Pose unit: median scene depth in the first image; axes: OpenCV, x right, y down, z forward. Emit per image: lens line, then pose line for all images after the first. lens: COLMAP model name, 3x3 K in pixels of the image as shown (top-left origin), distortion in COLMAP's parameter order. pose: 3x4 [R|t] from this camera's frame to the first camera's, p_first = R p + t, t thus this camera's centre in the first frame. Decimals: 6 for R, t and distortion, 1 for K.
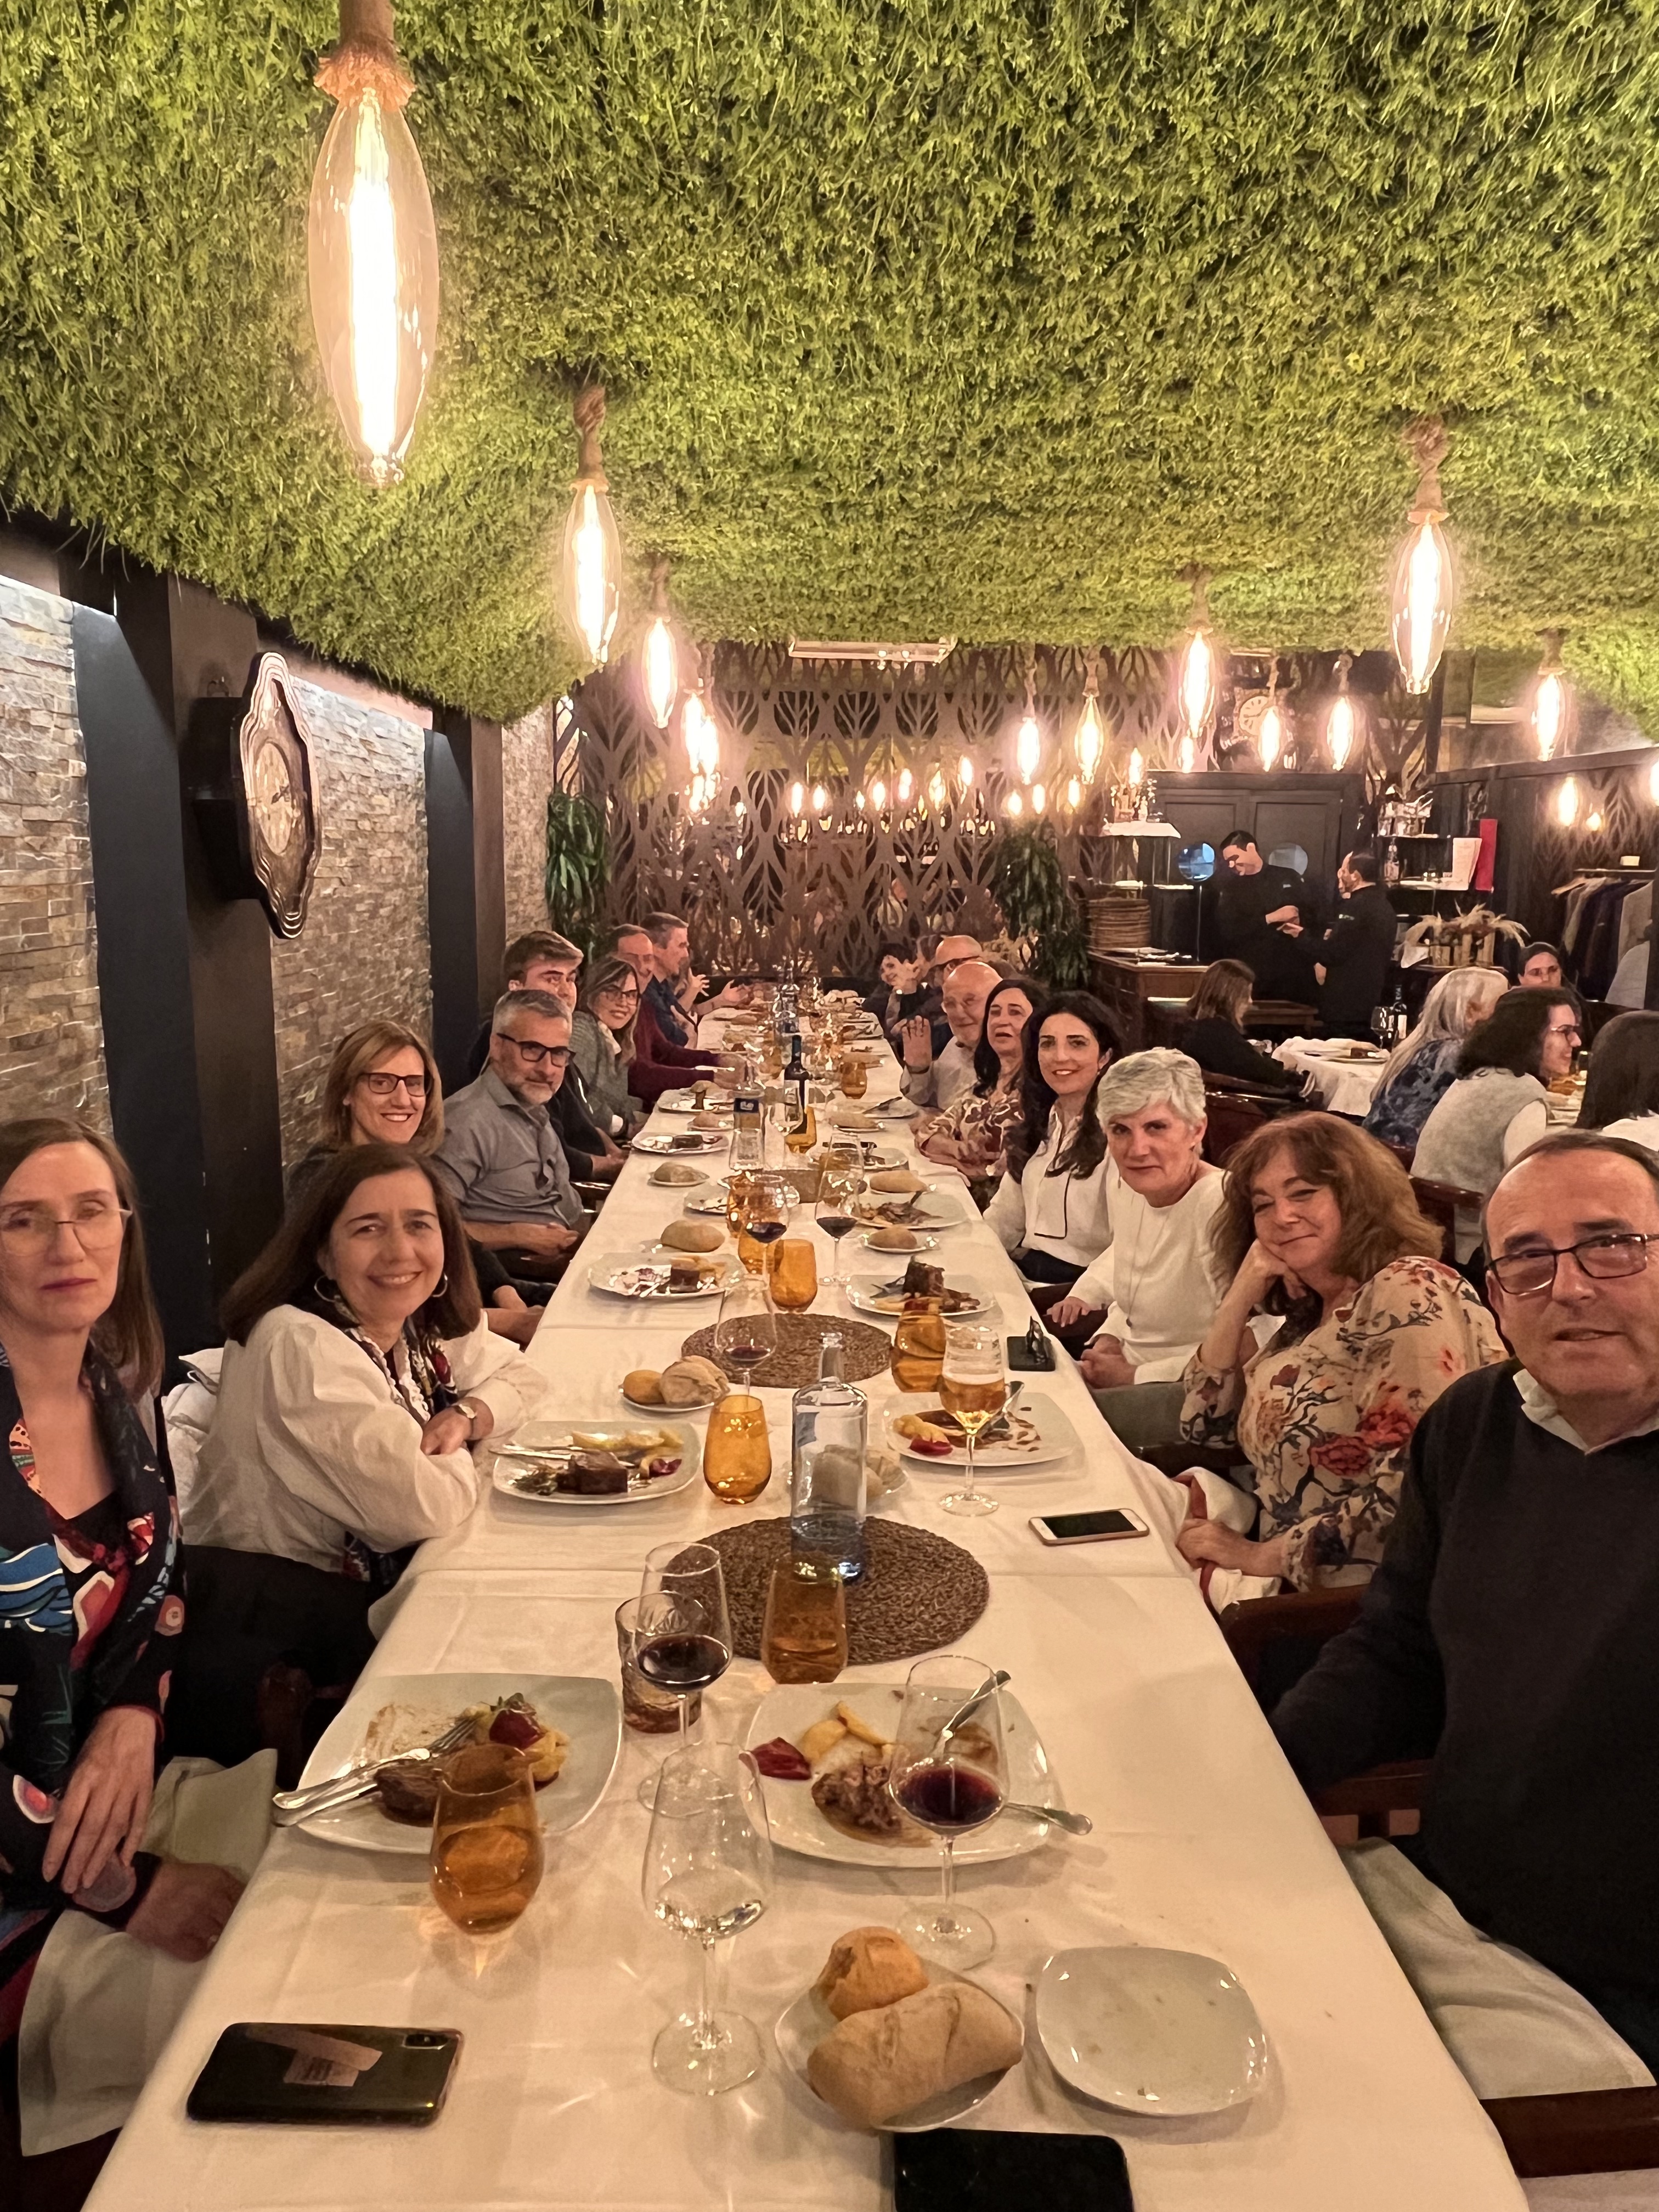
lens RADIAL K [[1509.9, 0, 829.7], [0, 1509.9, 1106.6], [0, 0, 1]] dist [0.000883, -0.000308]
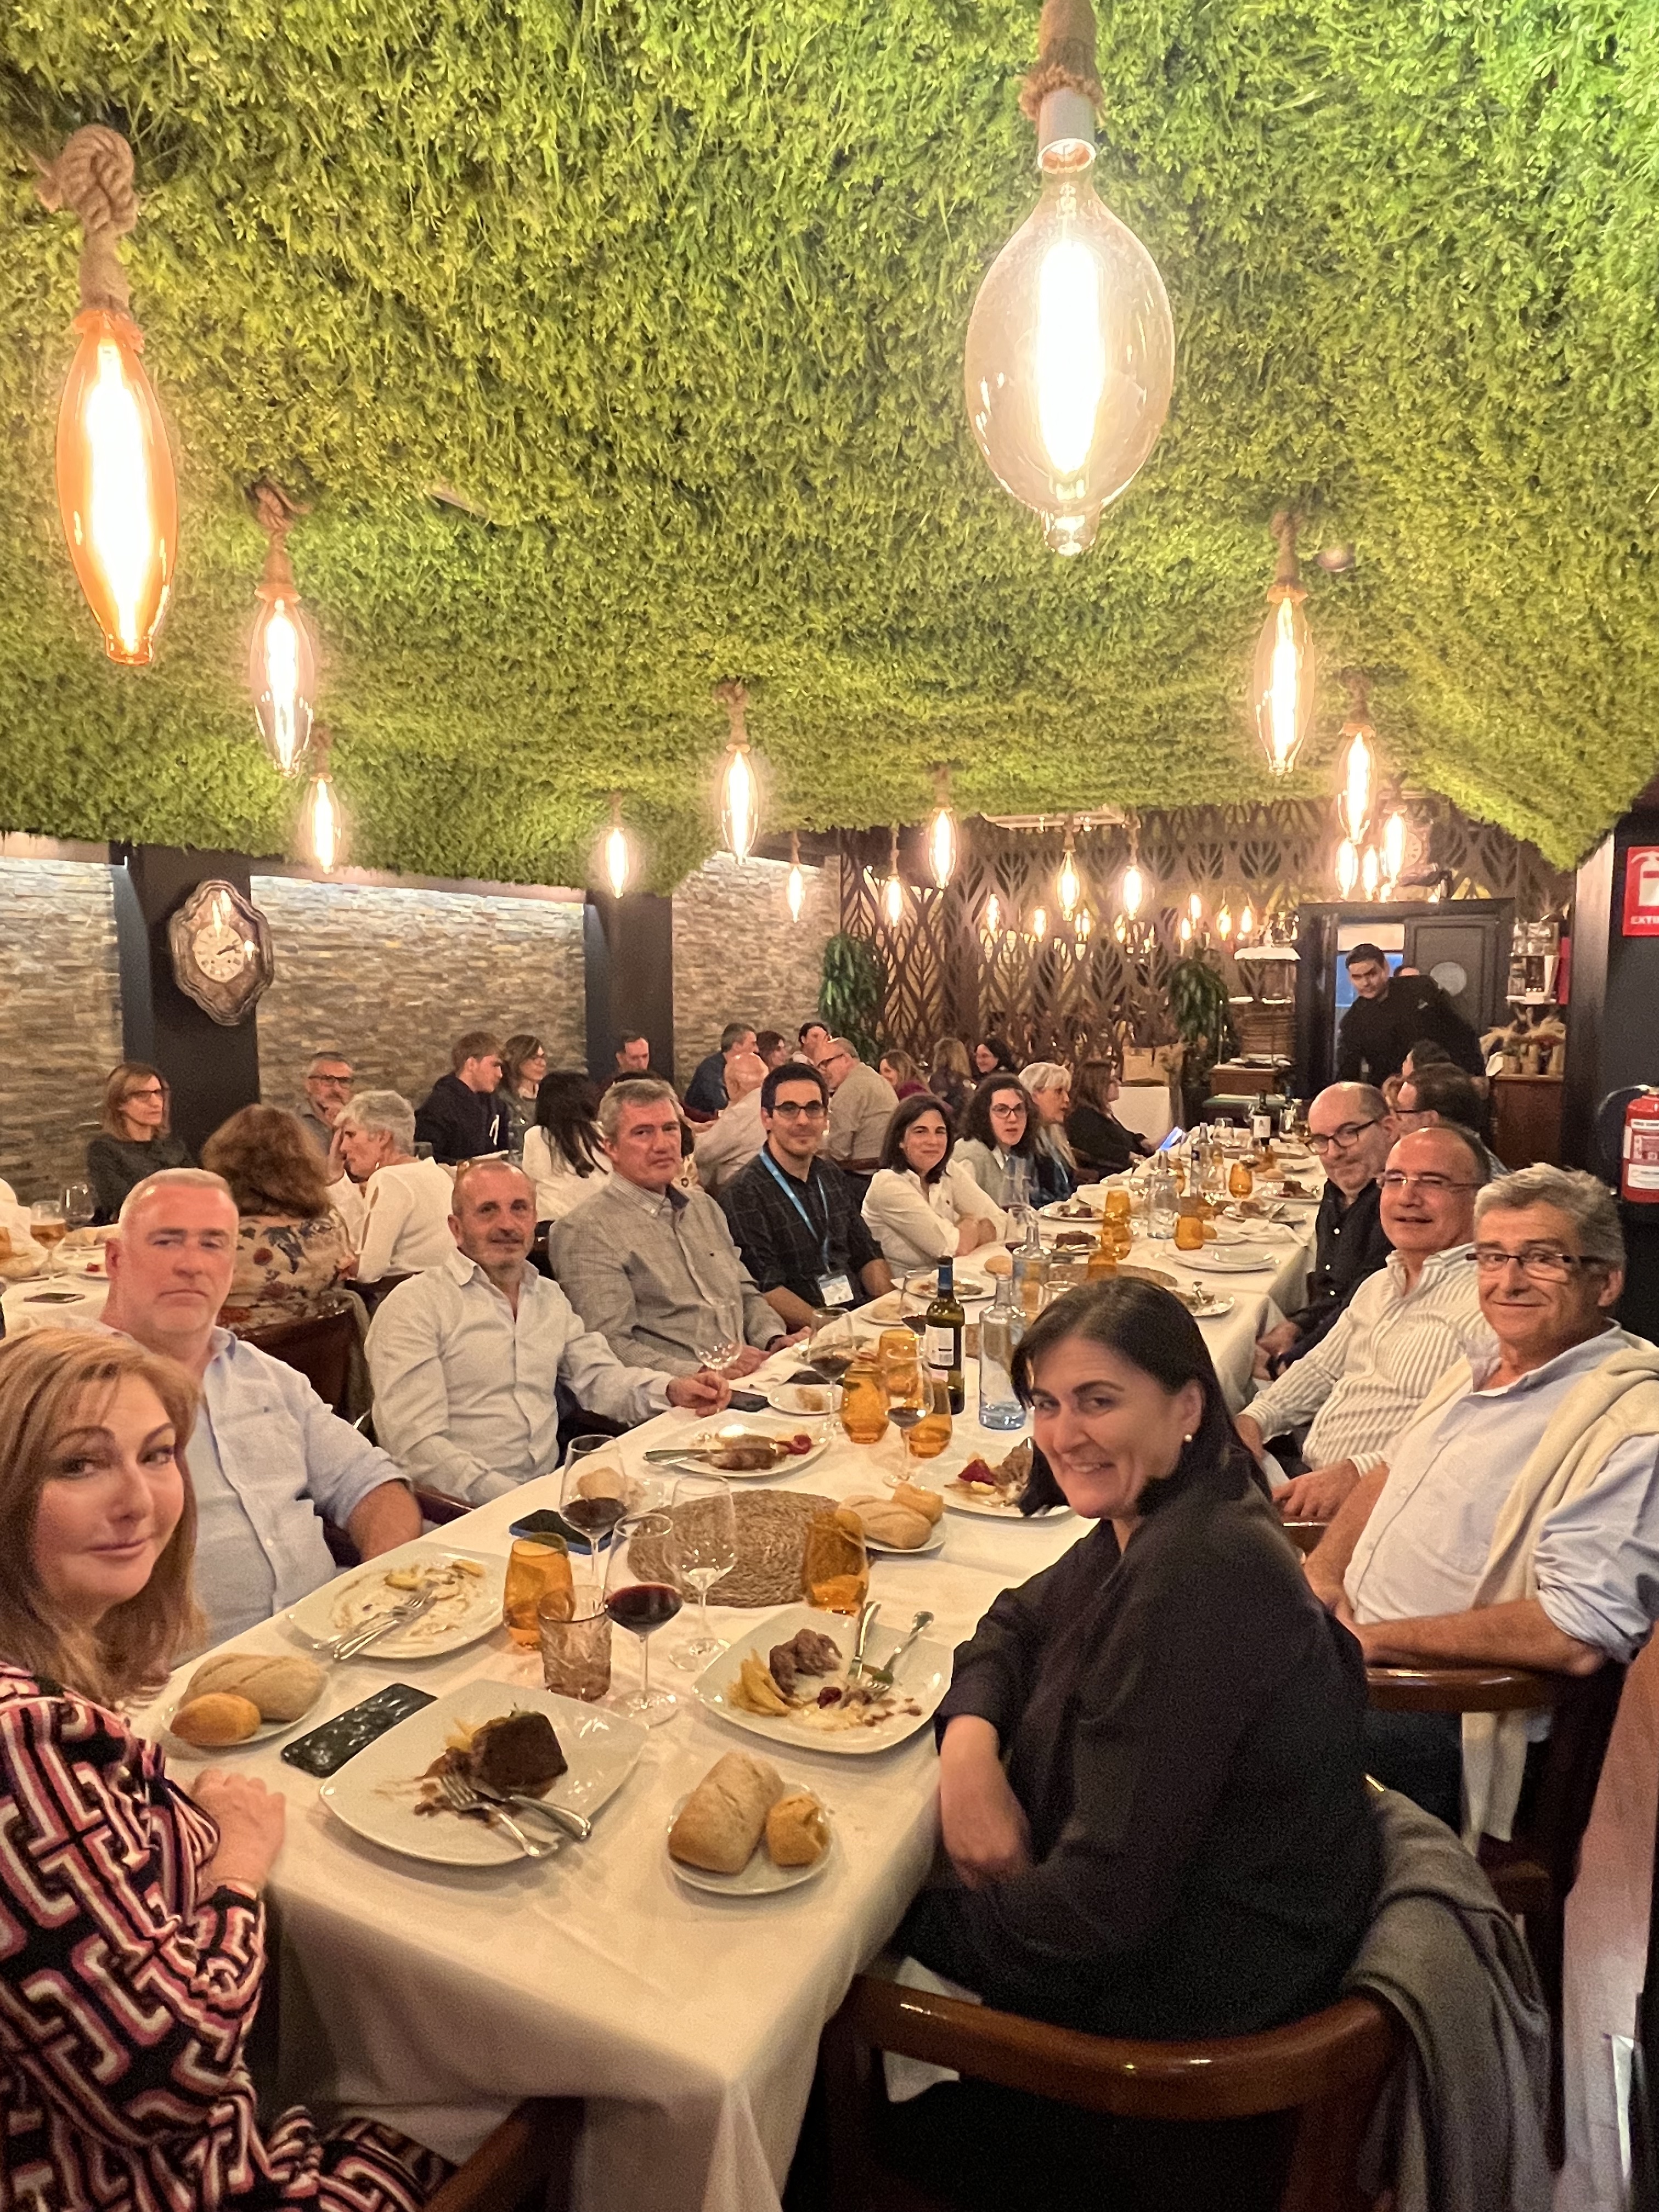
lens RADIAL K [[1282.9, 0, 831.3], [0, 1282.9, 1104.8], [0, 0, 1]] dist [0.003838, 0.000210]
pose [[0.893672, 0.029813, -0.447728, 0.485321], [-0.061471, 0.996517, -0.056341, 0.014747], [0.444489, 0.077873, 0.892393, -0.040561]]
